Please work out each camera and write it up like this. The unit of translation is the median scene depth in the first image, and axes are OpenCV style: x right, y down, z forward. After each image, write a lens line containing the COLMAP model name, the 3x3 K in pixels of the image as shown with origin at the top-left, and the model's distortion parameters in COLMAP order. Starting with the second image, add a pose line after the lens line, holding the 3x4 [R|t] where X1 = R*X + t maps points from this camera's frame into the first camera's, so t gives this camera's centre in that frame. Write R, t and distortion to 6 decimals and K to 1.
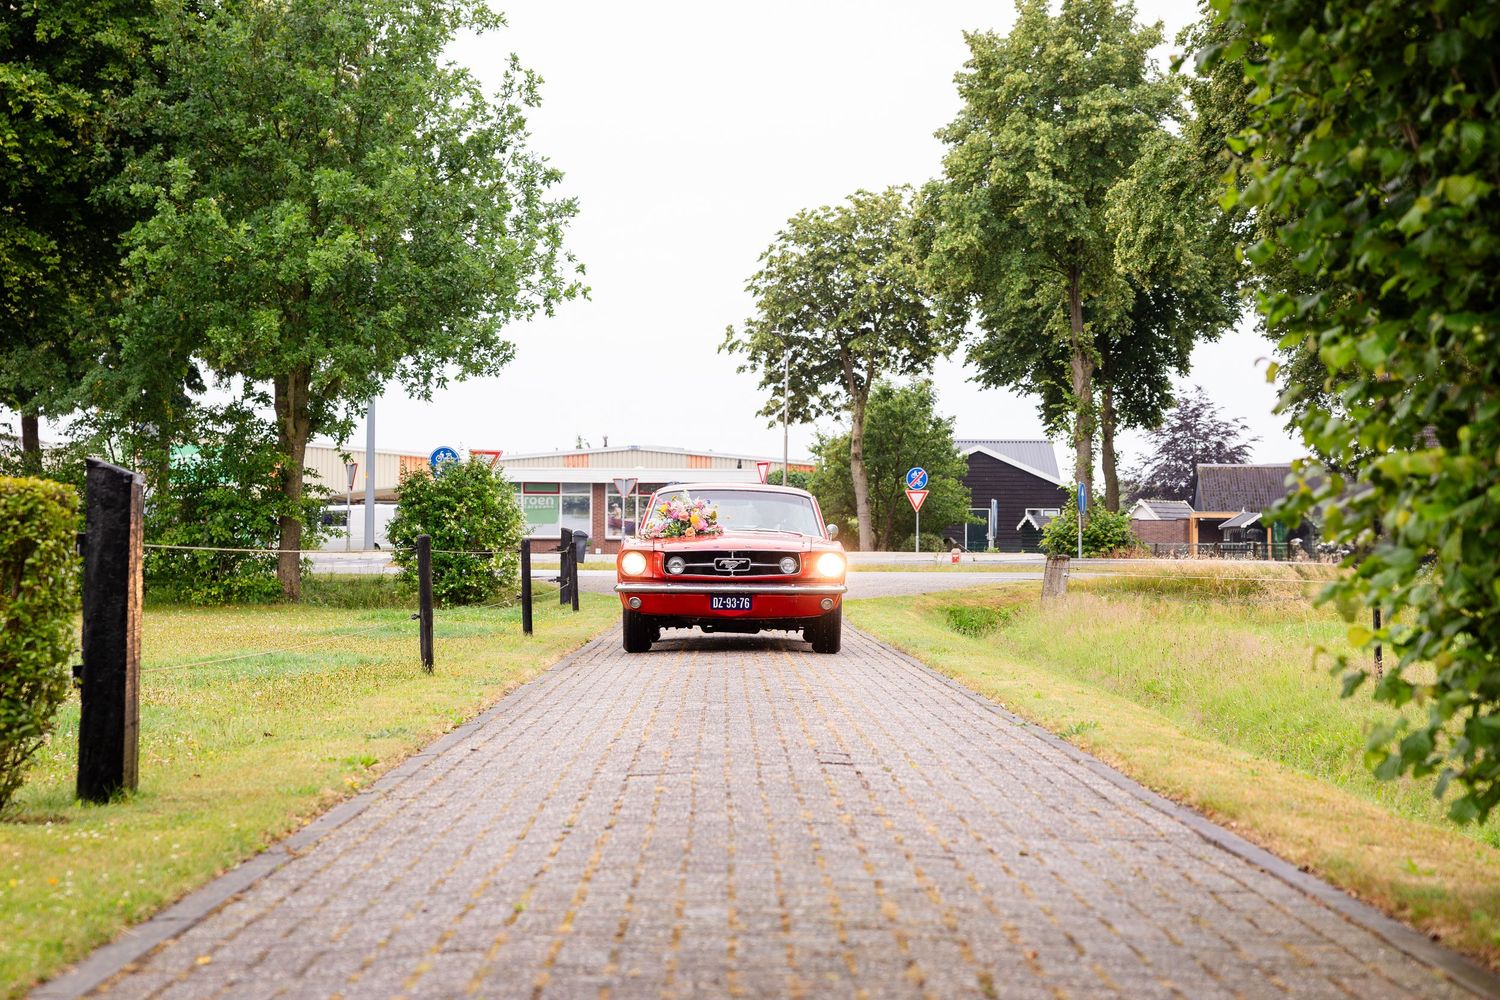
lens RADIAL K [[2696.6, 0, 750.0], [0, 2696.6, 500.0], [0, 0, 1]] dist [0.013646, 0.026221]
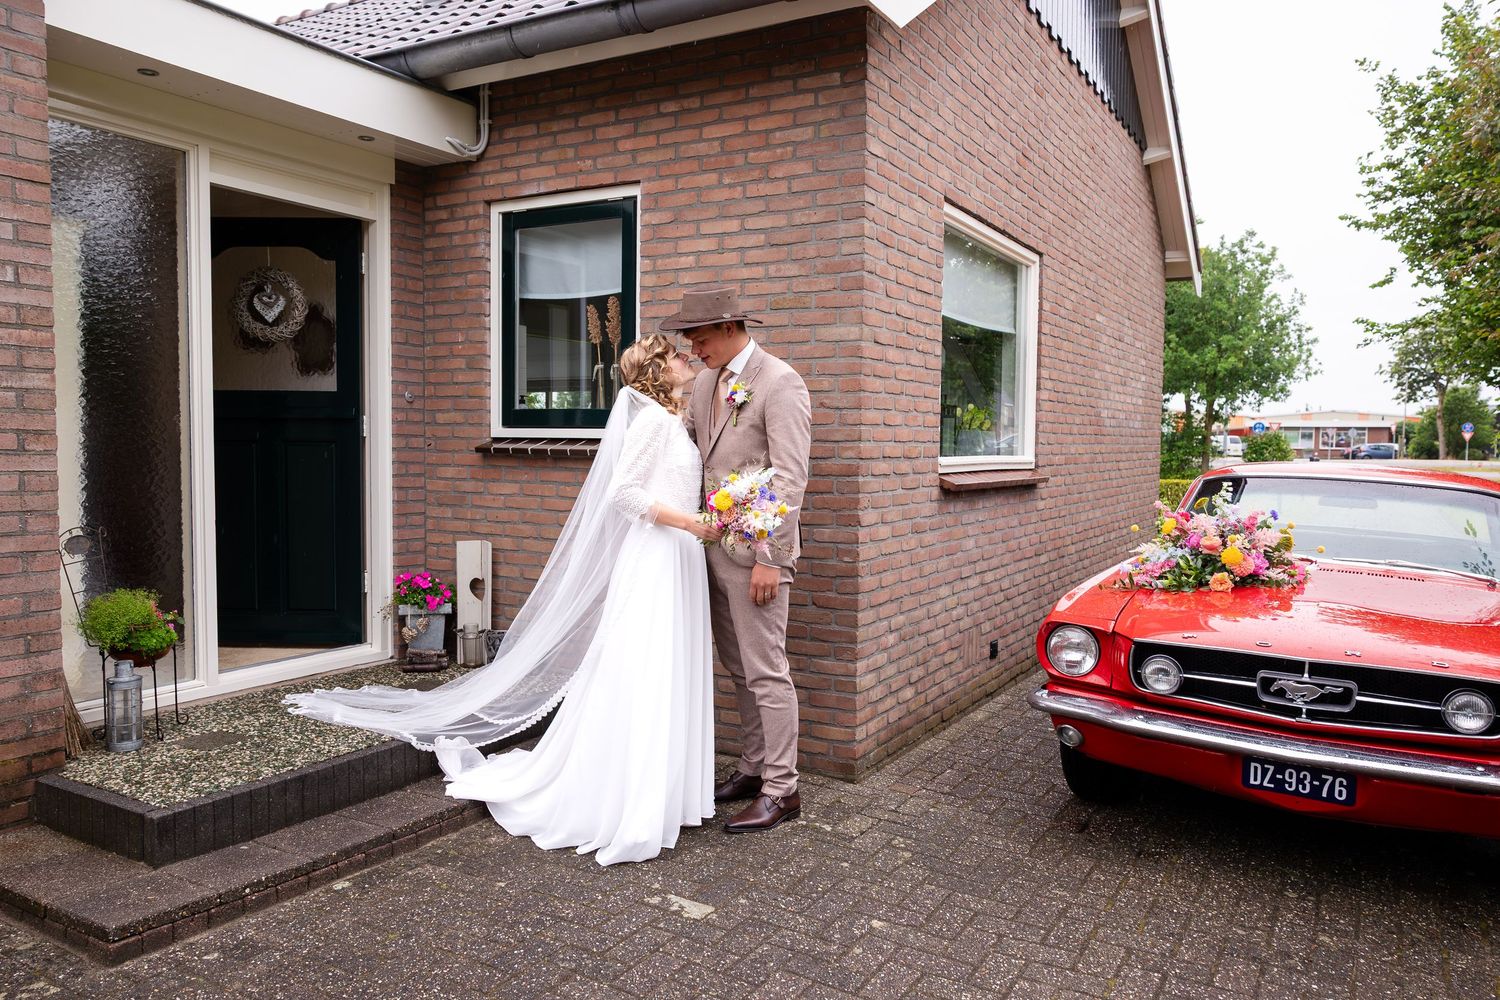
lens RADIAL K [[1093.5, 0, 735.9], [0, 1093.5, 511.1], [0, 0, 1]] dist [0.004081, 0.003355]
pose [[0.859927, 0.033894, -0.509290, 0.000366], [0.008653, 0.996681, 0.080941, -0.016827], [0.510343, -0.074011, 0.856780, -0.171589]]
